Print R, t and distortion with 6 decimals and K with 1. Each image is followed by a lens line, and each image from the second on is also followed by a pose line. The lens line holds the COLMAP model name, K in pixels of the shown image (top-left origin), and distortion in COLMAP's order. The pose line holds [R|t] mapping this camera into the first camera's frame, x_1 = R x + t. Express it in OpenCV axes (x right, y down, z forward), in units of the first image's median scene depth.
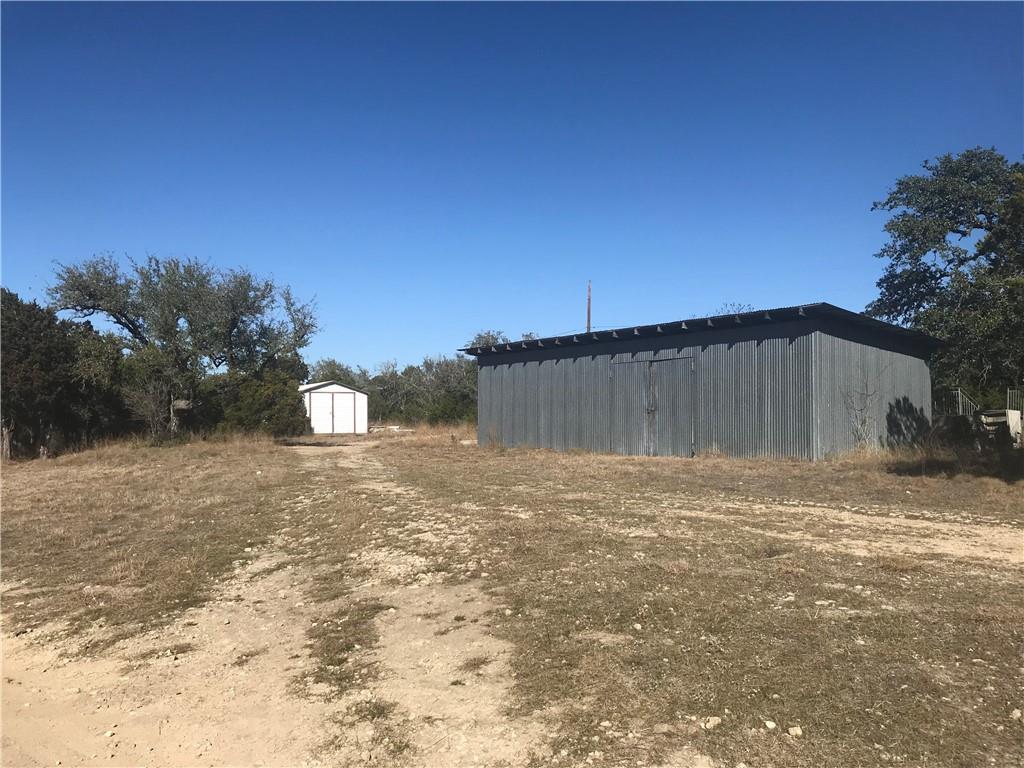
lens RADIAL K [[836.1, 0, 514.2], [0, 836.1, 382.2], [0, 0, 1]] dist [0.046021, -0.001702]
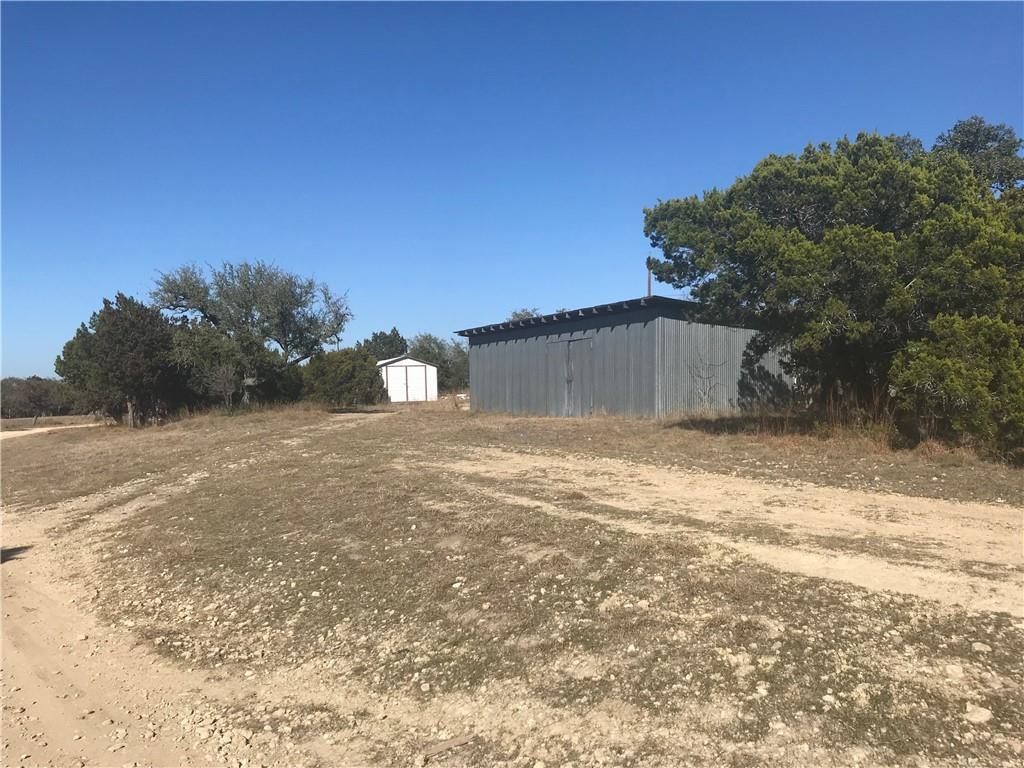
lens RADIAL K [[836.1, 0, 507.5], [0, 836.1, 388.0], [0, 0, 1]] dist [0.046021, -0.001702]
pose [[0.983775, -0.020877, -0.178186, 0.201077], [0.029650, 0.998468, 0.046714, -0.011006], [0.176938, -0.051239, 0.982887, -0.157035]]
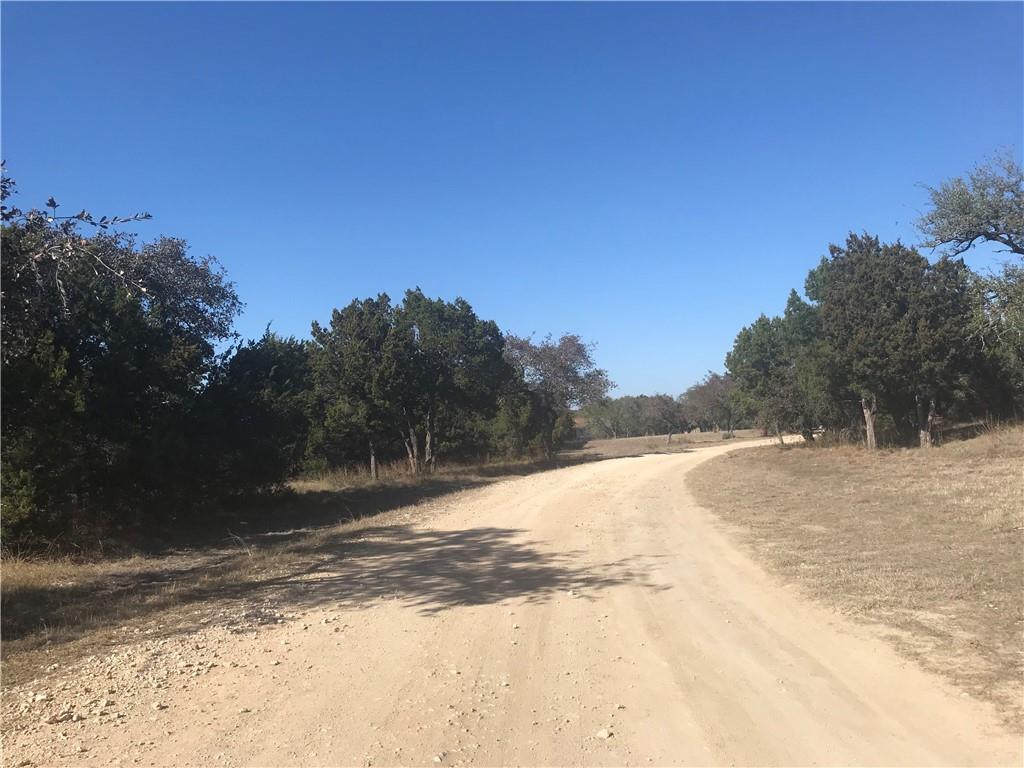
lens RADIAL K [[836.1, 0, 512.7], [0, 836.1, 387.1], [0, 0, 1]] dist [0.046021, -0.001702]
pose [[0.682273, -0.067815, -0.727945, -0.261526], [0.086451, 0.996187, -0.011777, 0.014167], [0.725968, -0.054896, 0.685534, 0.221874]]
